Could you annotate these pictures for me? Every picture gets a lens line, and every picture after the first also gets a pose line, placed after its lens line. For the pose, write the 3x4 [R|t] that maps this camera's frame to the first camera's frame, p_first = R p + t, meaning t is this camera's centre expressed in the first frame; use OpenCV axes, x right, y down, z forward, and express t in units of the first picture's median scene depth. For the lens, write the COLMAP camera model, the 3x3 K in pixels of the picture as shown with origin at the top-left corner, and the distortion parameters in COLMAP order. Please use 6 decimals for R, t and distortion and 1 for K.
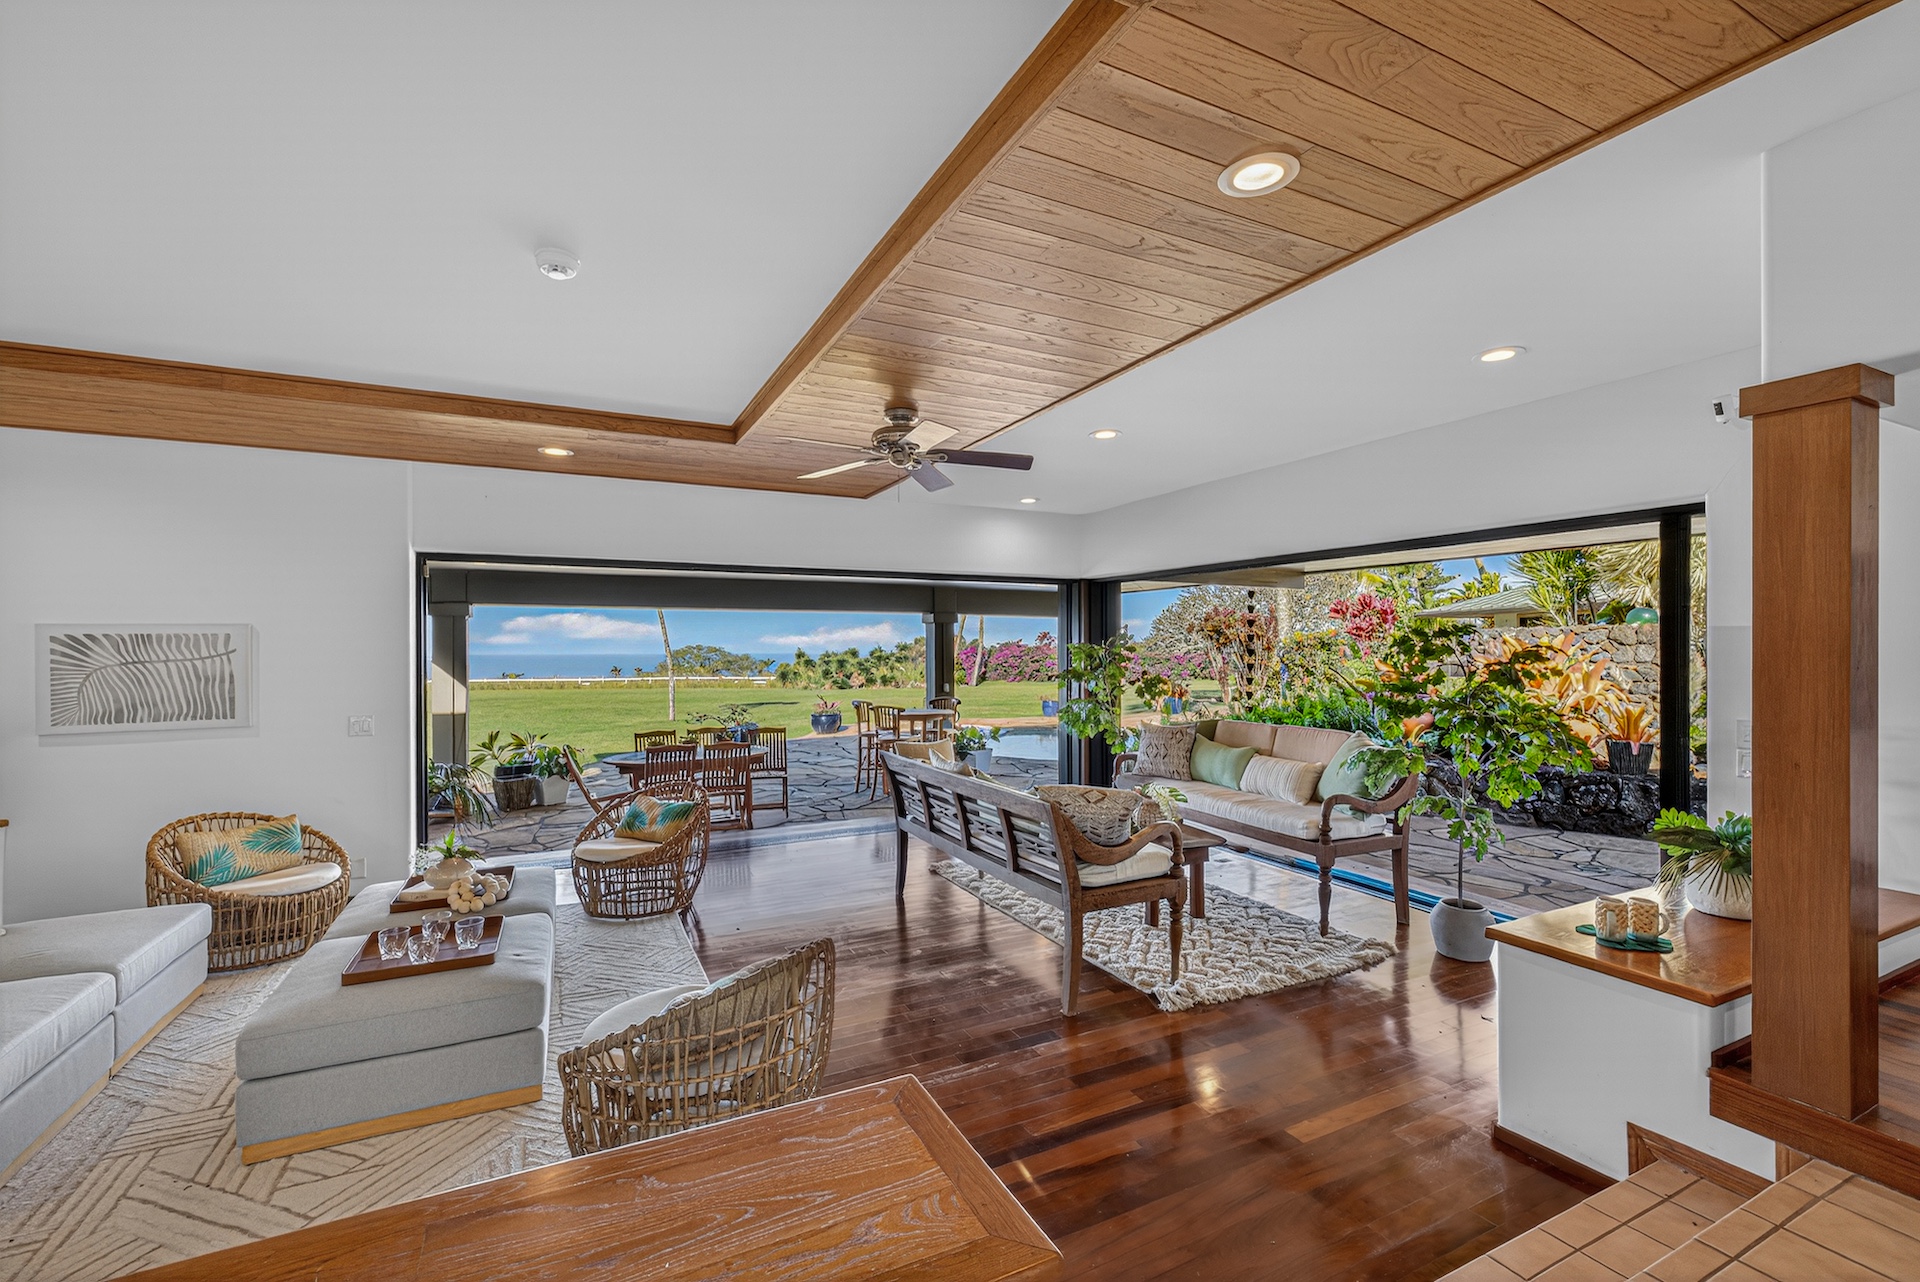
lens RADIAL K [[806.9, 0, 966.9], [0, 806.9, 647.3], [0, 0, 1]] dist [-0.001063, -0.000494]
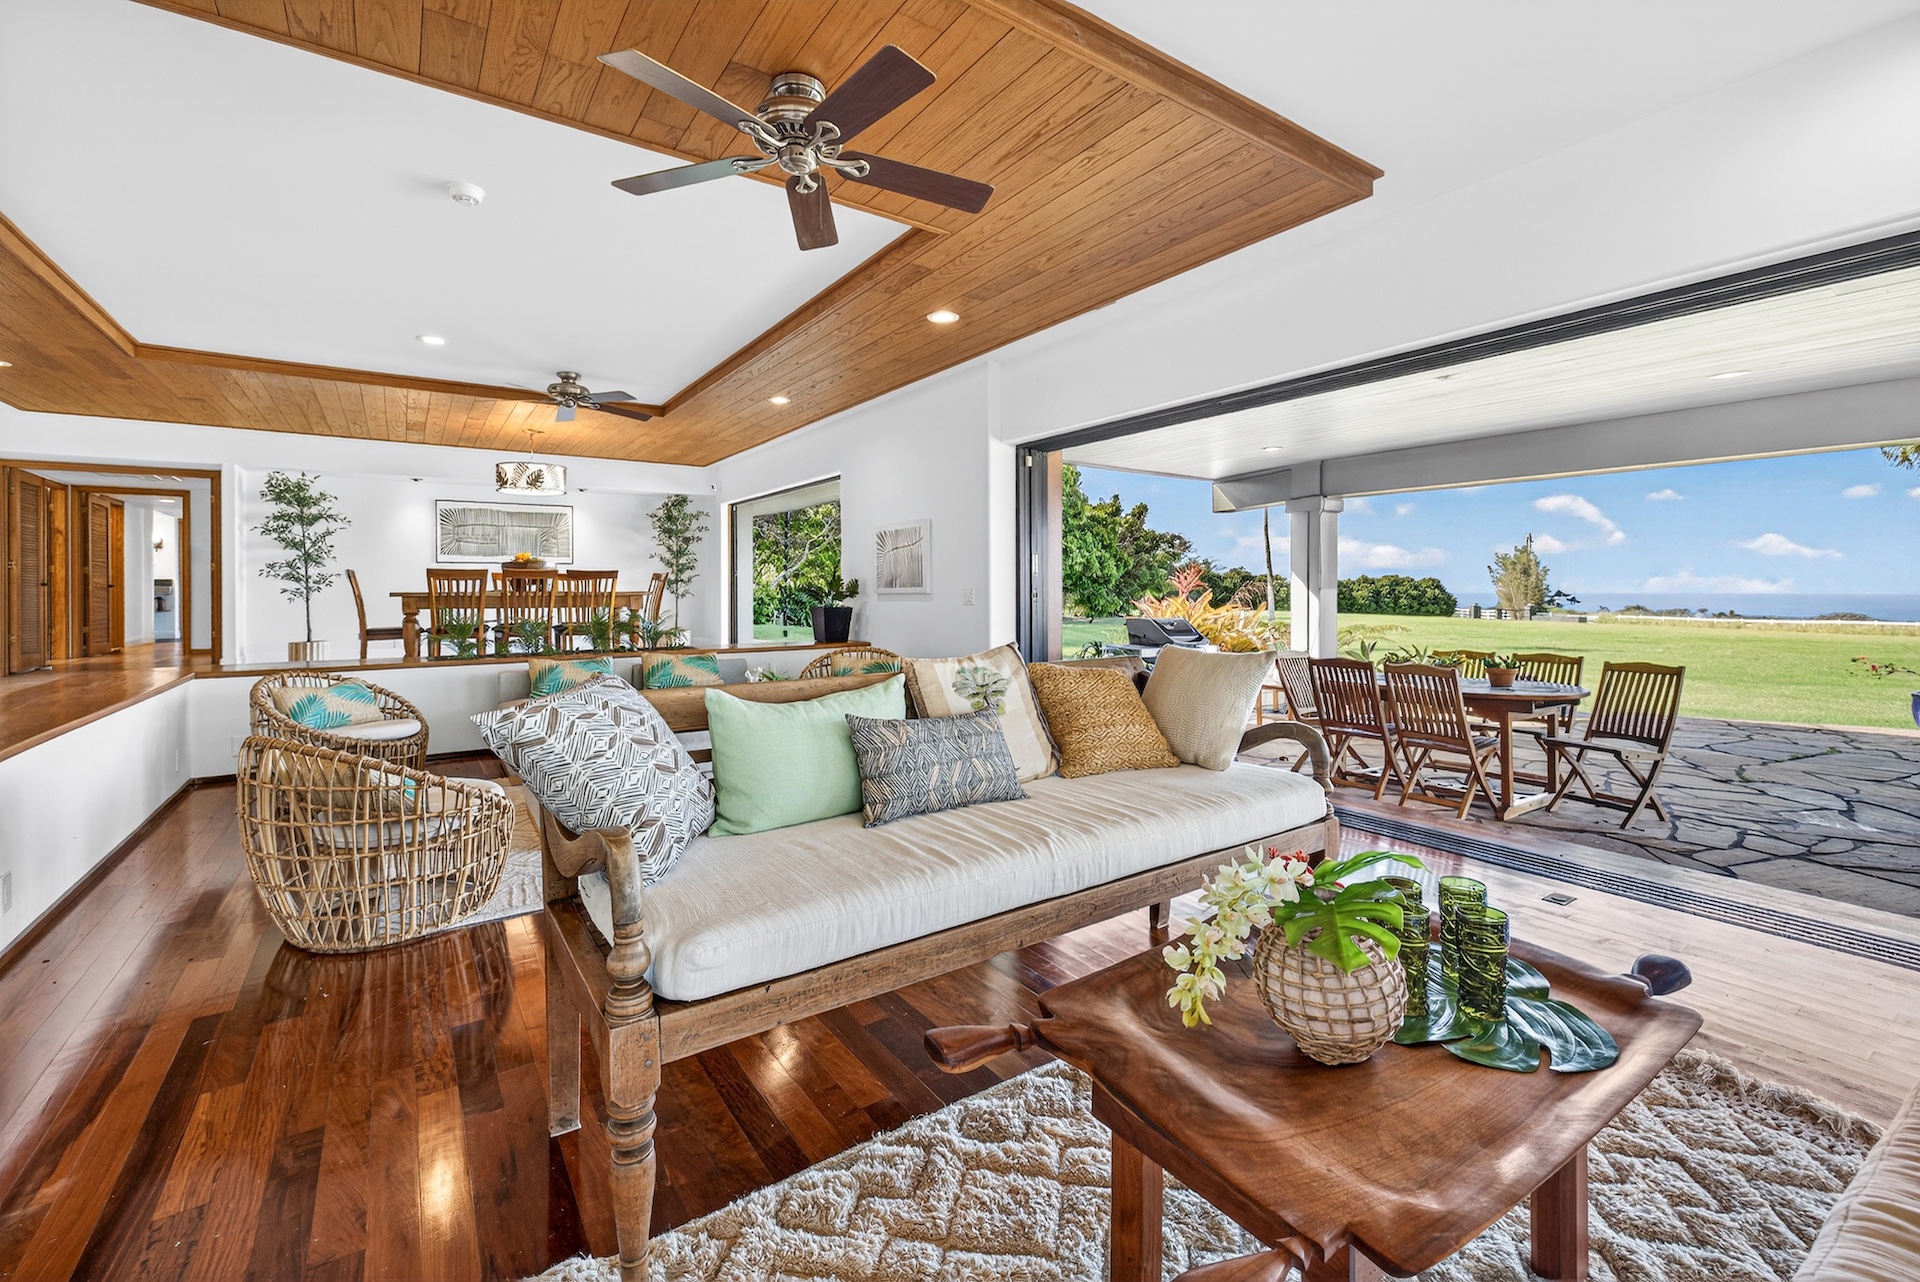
lens RADIAL K [[806.9, 0, 957.0], [0, 806.9, 602.0], [0, 0, 1]] dist [-0.001063, -0.000494]
pose [[0.134684, 0.016754, -0.990747, 0.489762], [-0.001867, 0.999860, 0.016654, 0.092999], [0.990887, -0.000393, 0.134696, 0.890957]]
